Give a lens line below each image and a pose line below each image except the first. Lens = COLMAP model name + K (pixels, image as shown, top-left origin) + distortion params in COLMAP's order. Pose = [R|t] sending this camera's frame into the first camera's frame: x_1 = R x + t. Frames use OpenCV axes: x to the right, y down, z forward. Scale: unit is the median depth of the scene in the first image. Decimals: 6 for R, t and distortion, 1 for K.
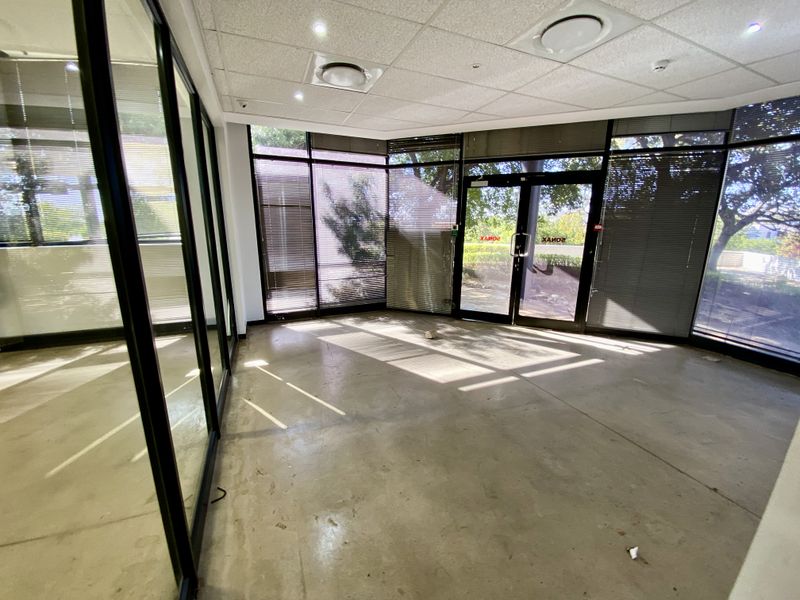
lens RADIAL K [[322.4, 0, 398.9], [0, 322.4, 300.5], [0, 0, 1]] dist [0.024954, -0.022712]
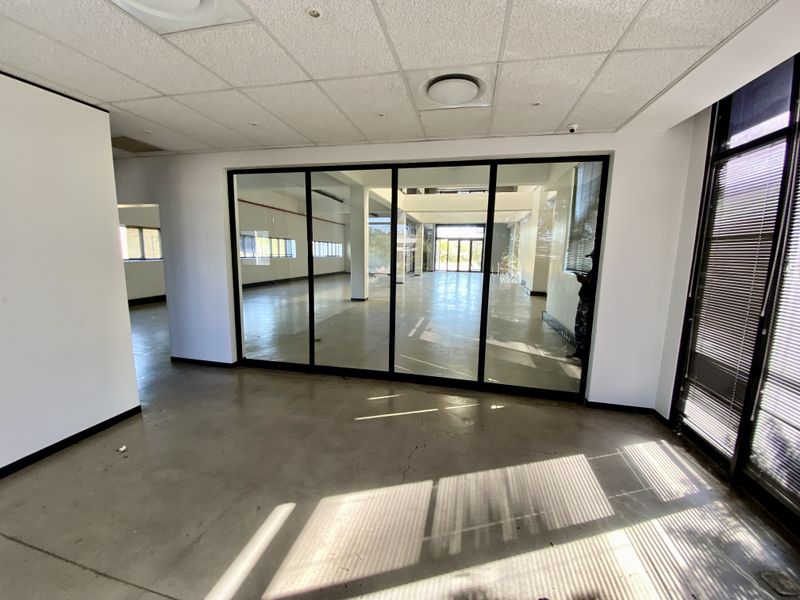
lens RADIAL K [[322.4, 0, 398.9], [0, 322.4, 300.5], [0, 0, 1]] dist [0.024954, -0.022712]
pose [[-0.593419, 0.111583, -0.797122, 0.423414], [-0.189270, 0.943230, 0.272938, -0.273681], [0.782324, 0.312837, -0.538611, 1.037881]]
